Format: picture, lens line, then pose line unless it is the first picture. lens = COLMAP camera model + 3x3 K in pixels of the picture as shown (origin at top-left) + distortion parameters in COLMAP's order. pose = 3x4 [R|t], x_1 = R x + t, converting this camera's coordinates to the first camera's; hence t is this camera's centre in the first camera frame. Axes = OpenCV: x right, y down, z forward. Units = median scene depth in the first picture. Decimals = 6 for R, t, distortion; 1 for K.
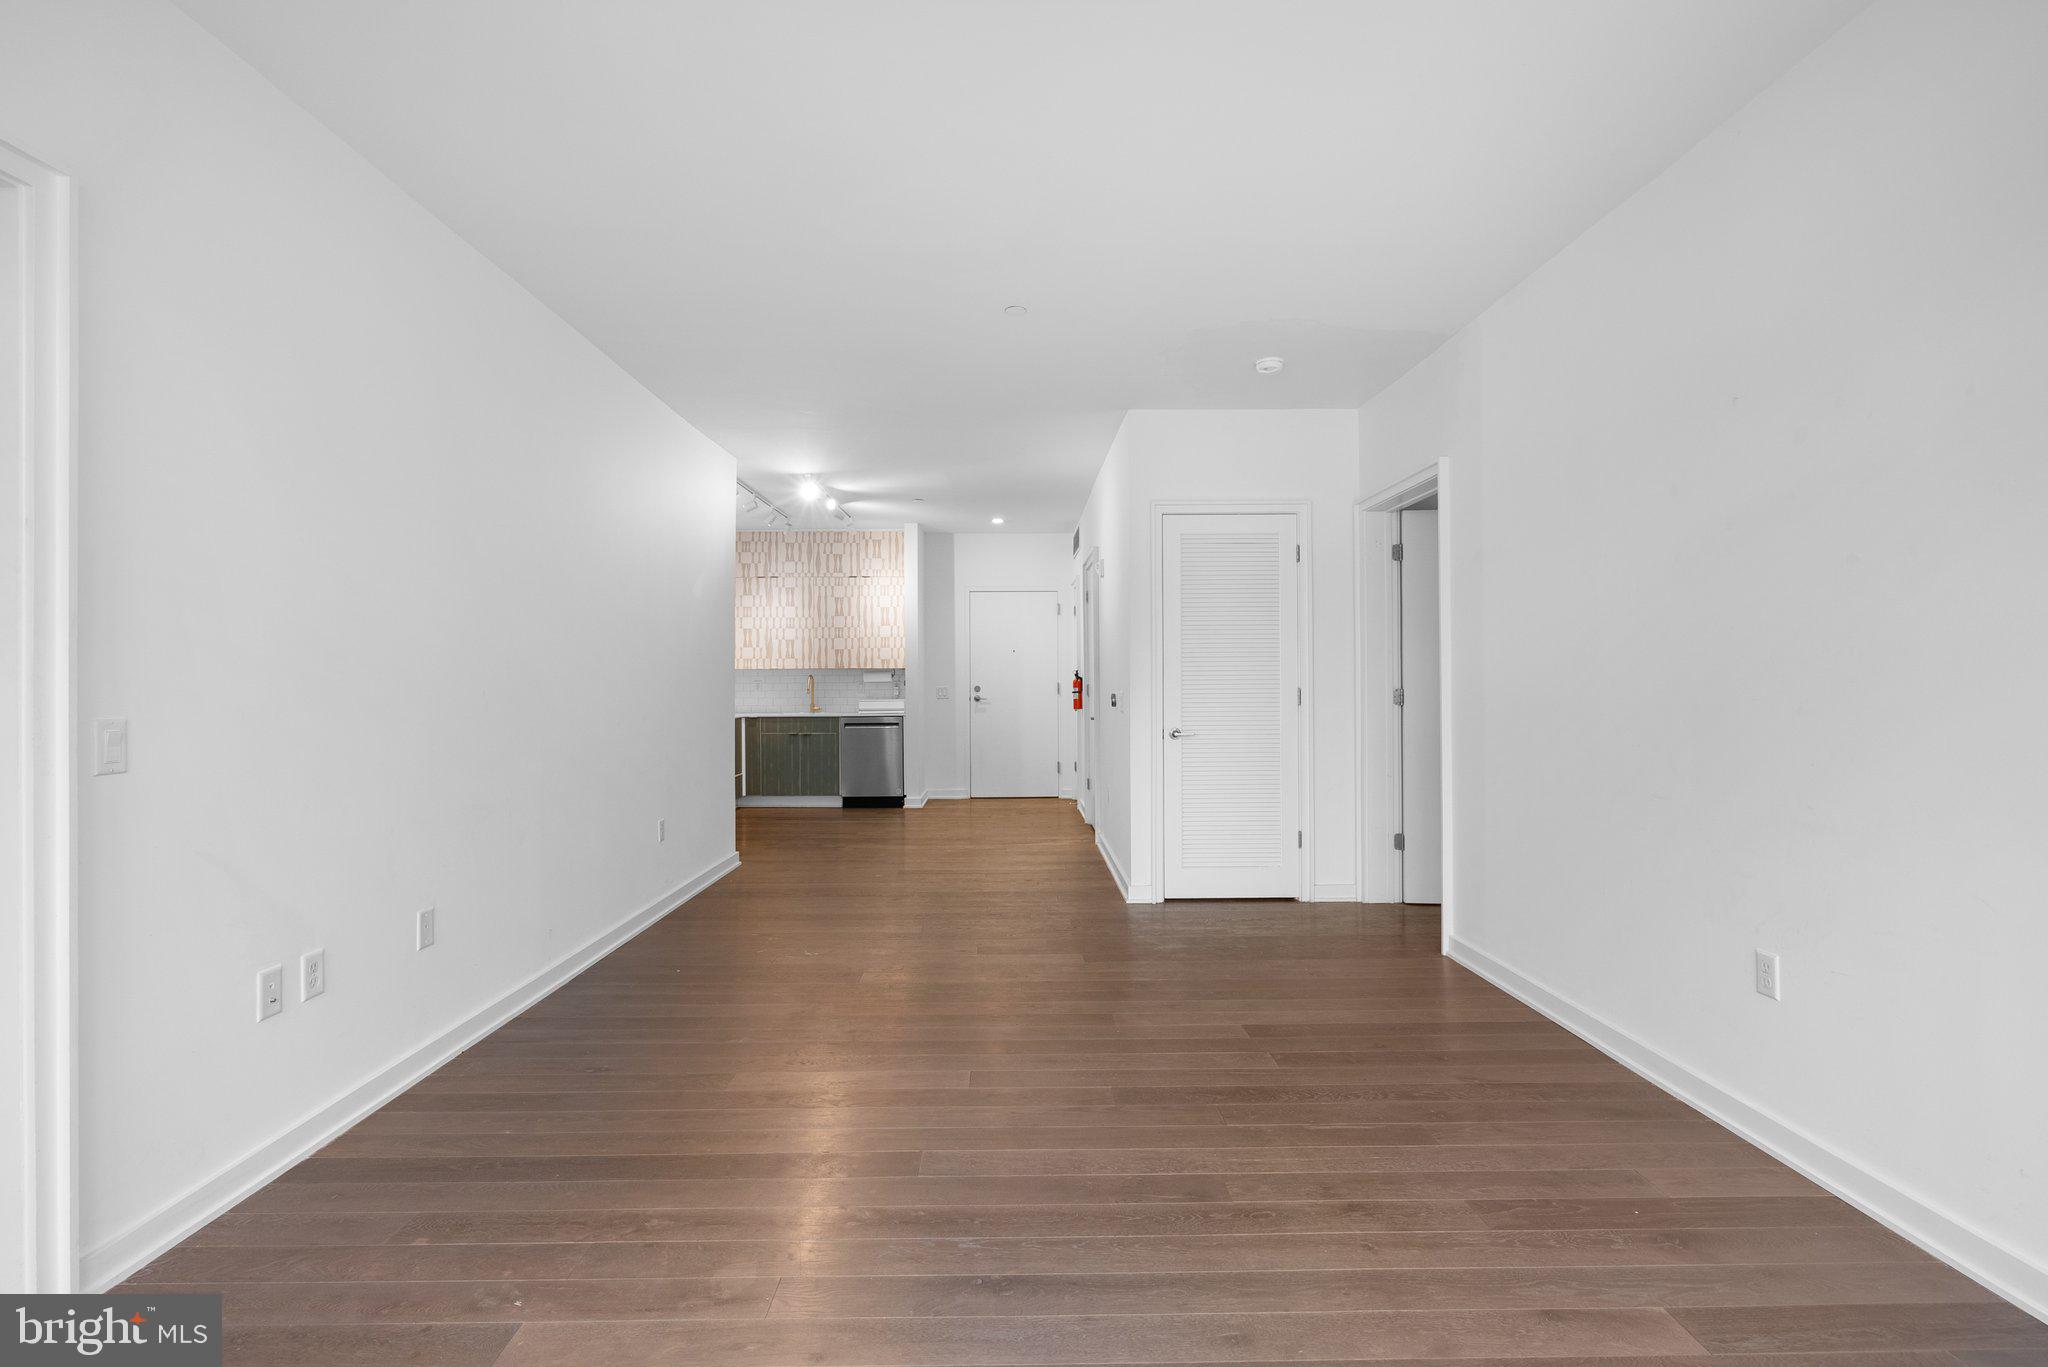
lens RADIAL K [[935.5, 0, 1026.2], [0, 935.5, 672.3], [0, 0, 1]] dist [-0.009224, 0.002851]
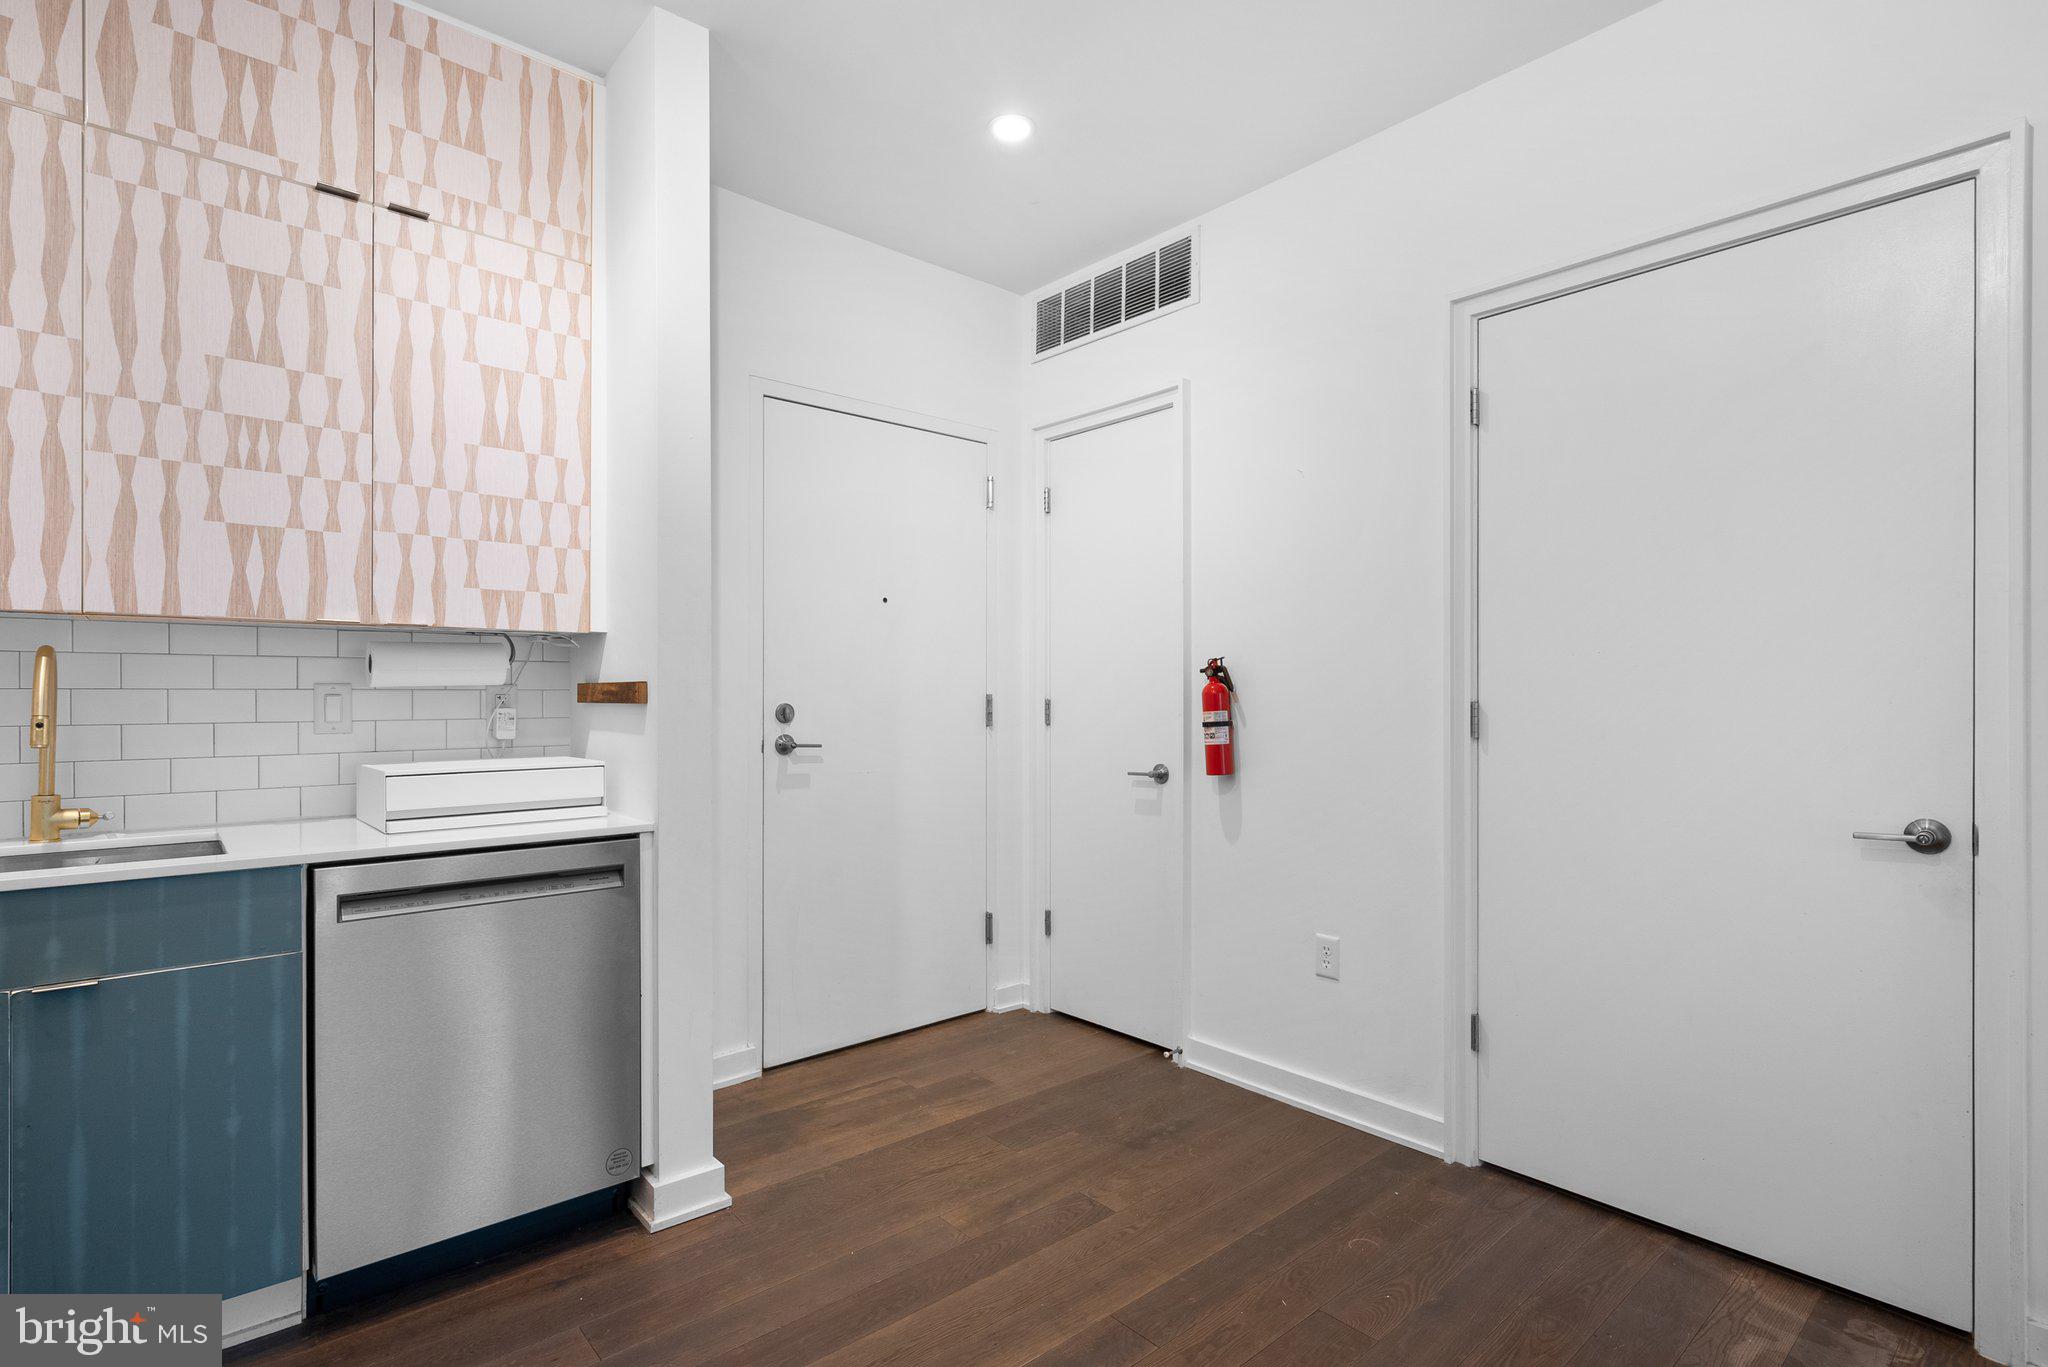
lens RADIAL K [[986.1, 0, 1032.8], [0, 986.1, 697.5], [0, 0, 1]] dist [-0.002902, 0.002224]
pose [[0.764148, 0.005189, 0.645021, -0.222147], [-0.011802, 0.999913, 0.005937, 0.010457], [-0.644933, -0.012149, 0.764142, 0.772050]]
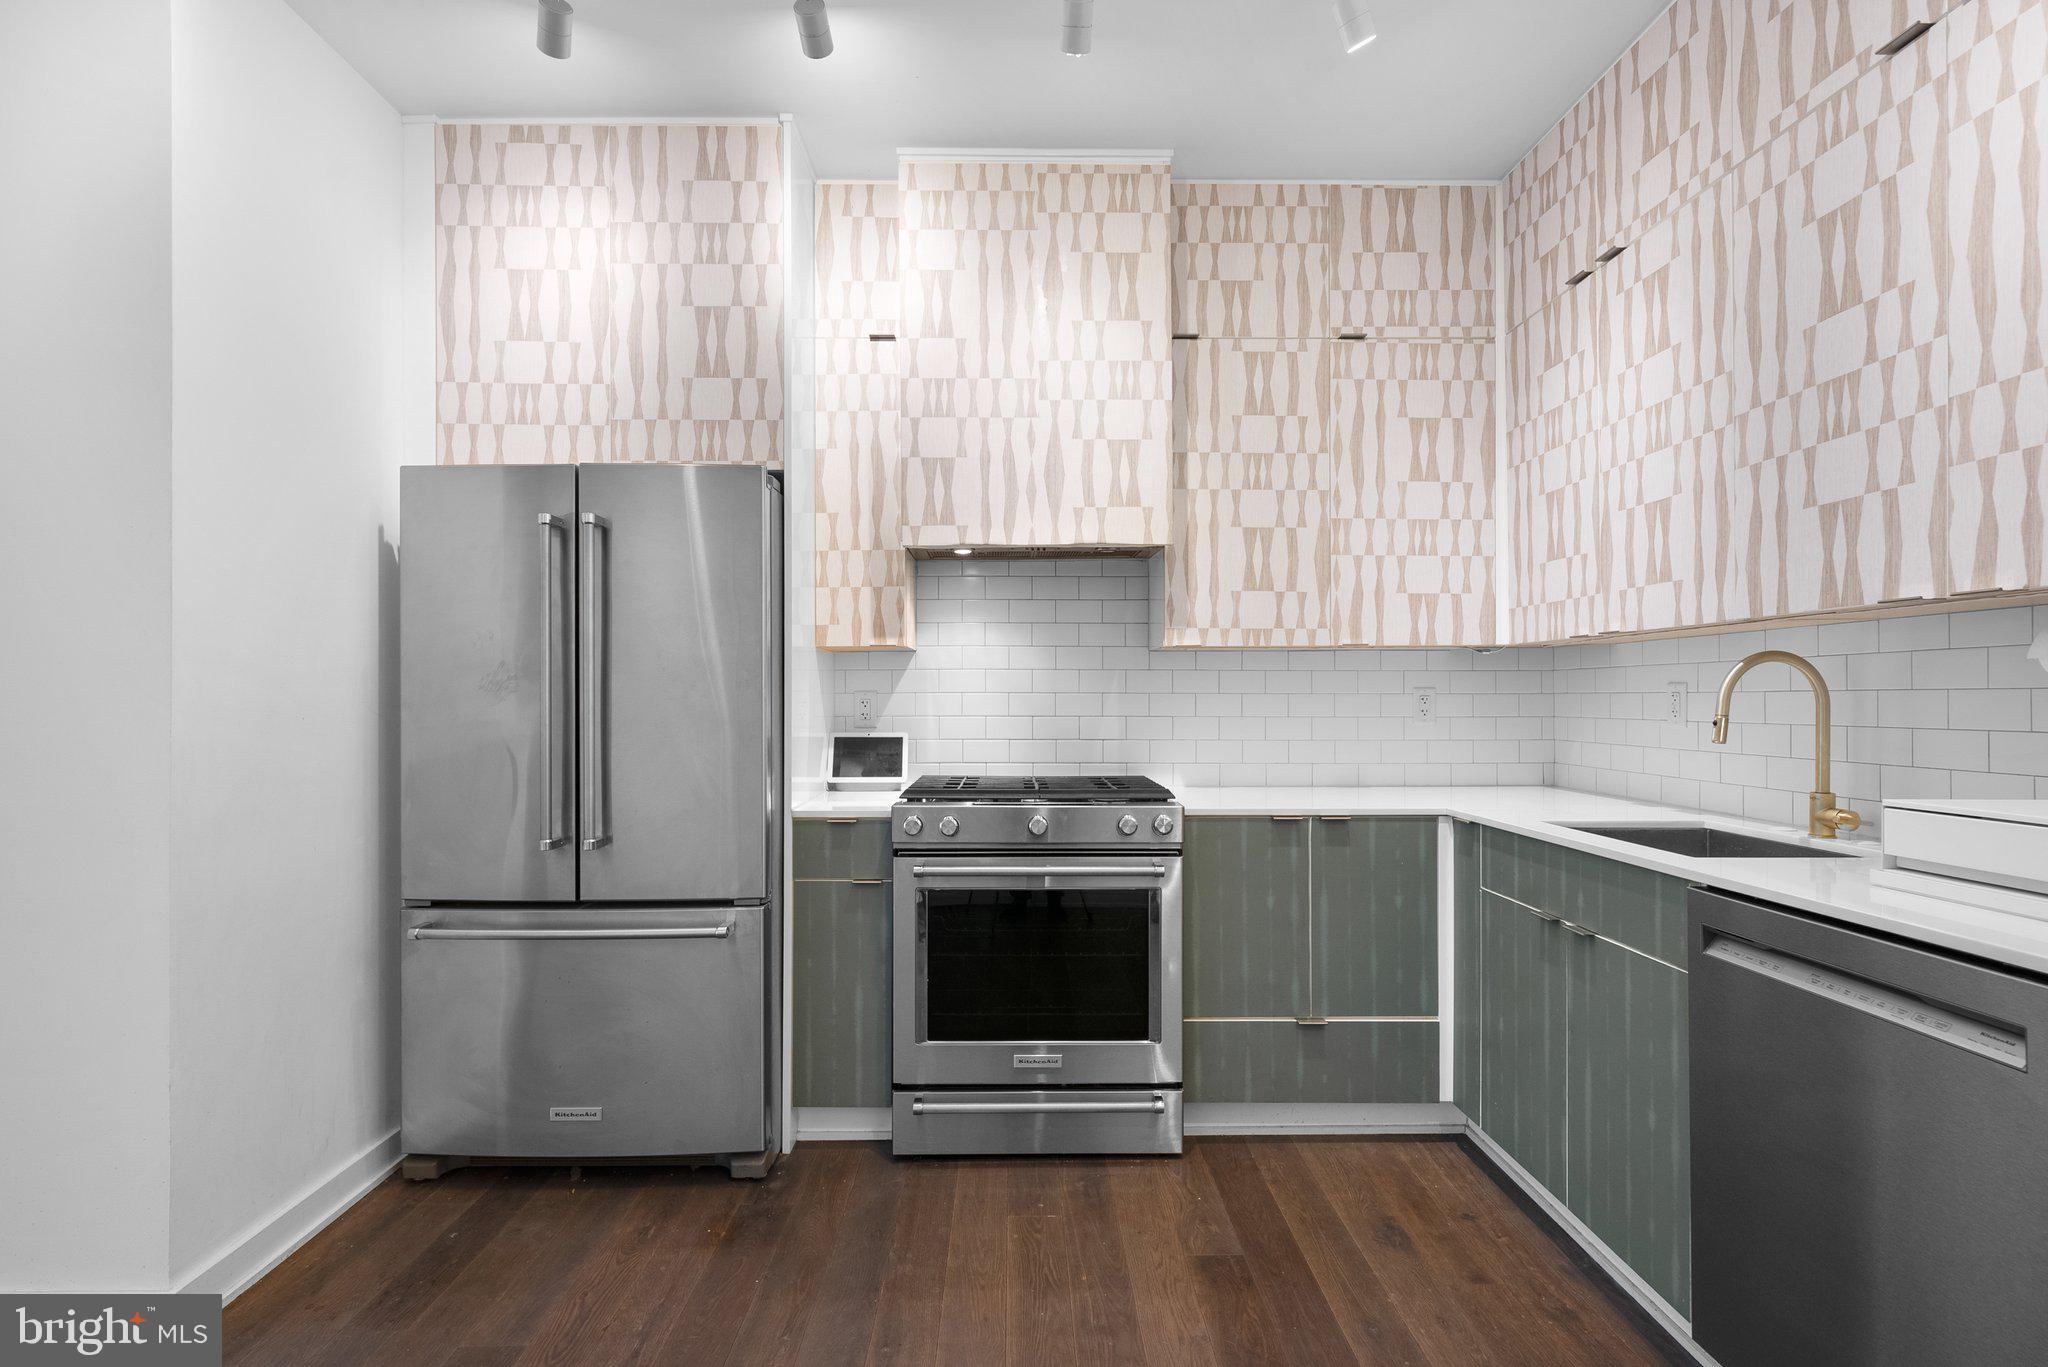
lens RADIAL K [[986.1, 0, 1021.0], [0, 986.1, 694.1], [0, 0, 1]] dist [-0.002902, 0.002224]
pose [[-0.012397, 0.002078, -0.999921, -0.011519], [0.011031, 0.999937, 0.001941, 0.010724], [0.999862, -0.011006, -0.012420, 0.901569]]
